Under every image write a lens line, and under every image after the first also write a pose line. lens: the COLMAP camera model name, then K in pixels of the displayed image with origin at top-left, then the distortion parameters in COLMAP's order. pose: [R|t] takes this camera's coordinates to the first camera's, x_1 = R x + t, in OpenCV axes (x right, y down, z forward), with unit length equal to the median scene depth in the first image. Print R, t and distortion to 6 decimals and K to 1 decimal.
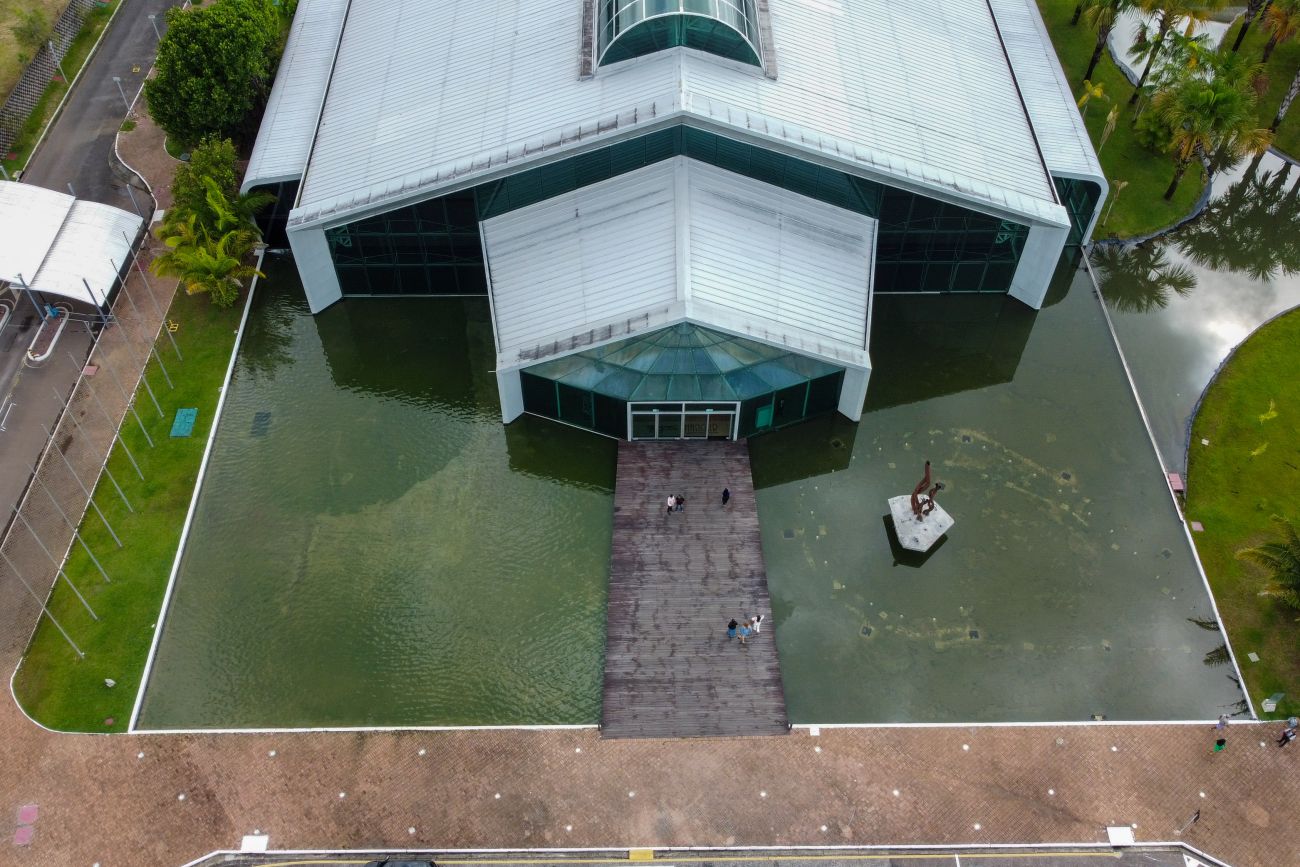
lens RADIAL K [[1155.0, 0, 650.0], [0, 1155.0, 433.5], [0, 0, 1]] dist [0.000156, -0.022944]
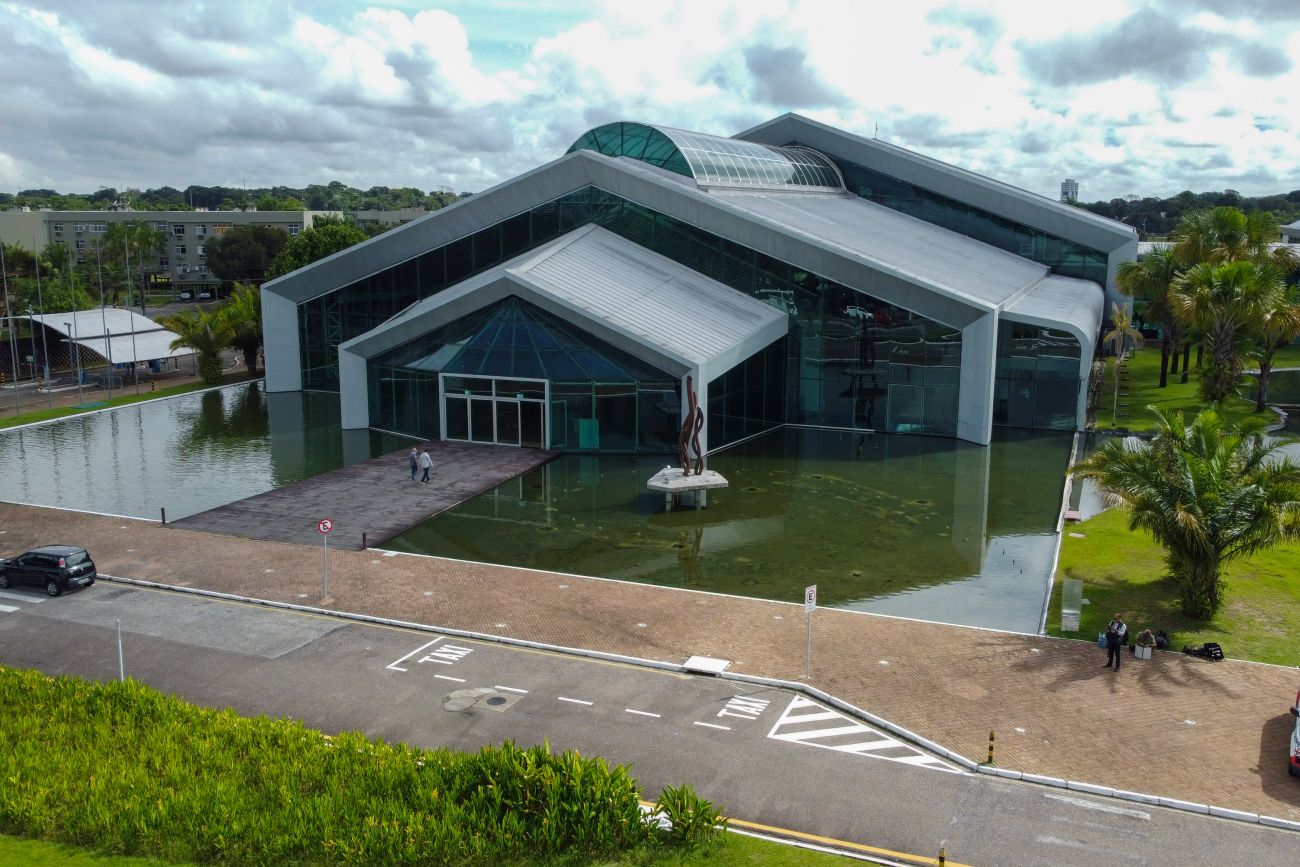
lens RADIAL K [[1155.0, 0, 650.0], [0, 1155.0, 433.5], [0, 0, 1]] dist [0.000156, -0.022944]
pose [[0.924409, 0.062924, -0.376177, 0.562975], [-0.289936, 0.756741, -0.585901, 0.579556], [0.247802, 0.650679, 0.717782, 0.468522]]
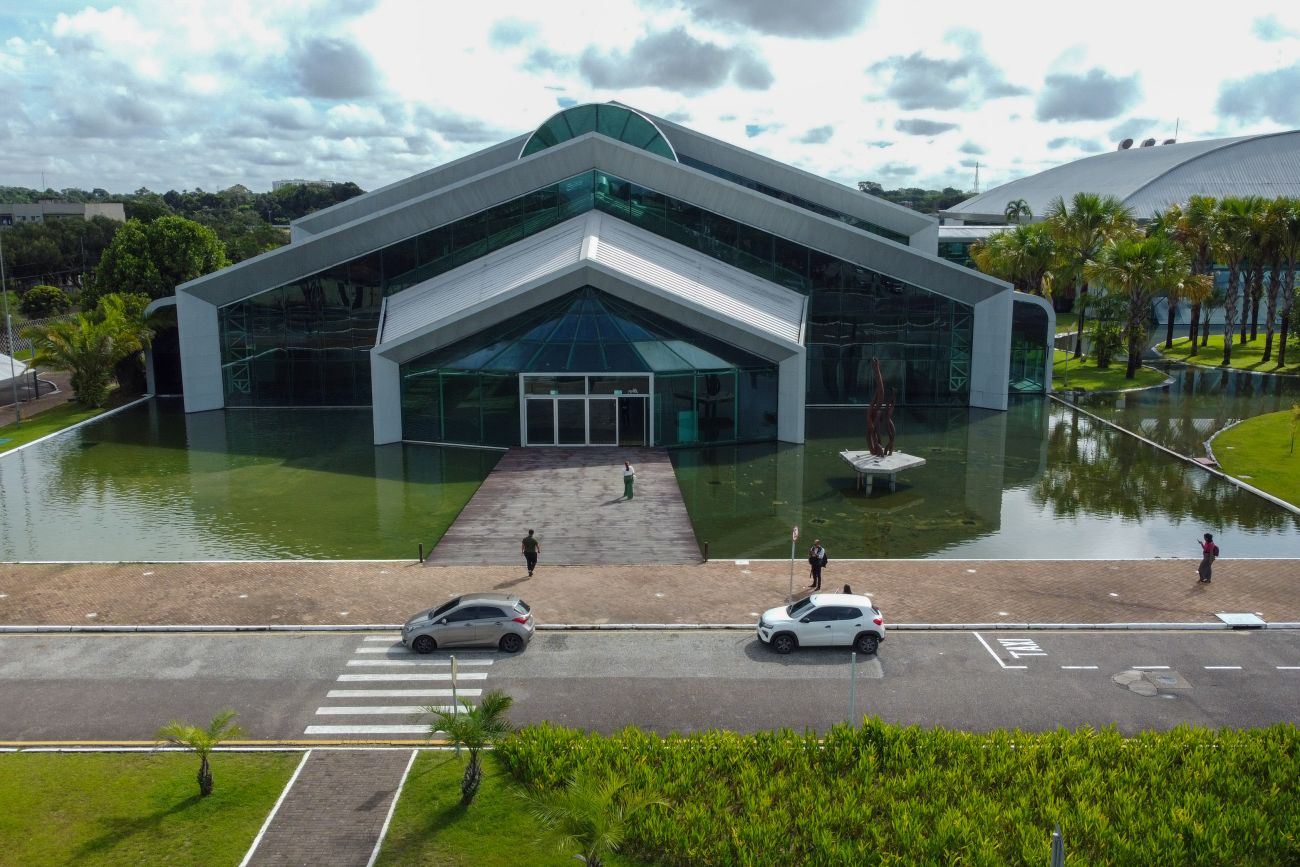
lens RADIAL K [[1155.0, 0, 650.0], [0, 1155.0, 433.5], [0, 0, 1]] dist [0.000156, -0.022944]
pose [[0.999891, -0.011274, -0.009572, 0.096169], [0.002583, 0.770369, -0.637593, 0.627126], [0.014562, 0.637498, 0.770314, 0.435787]]
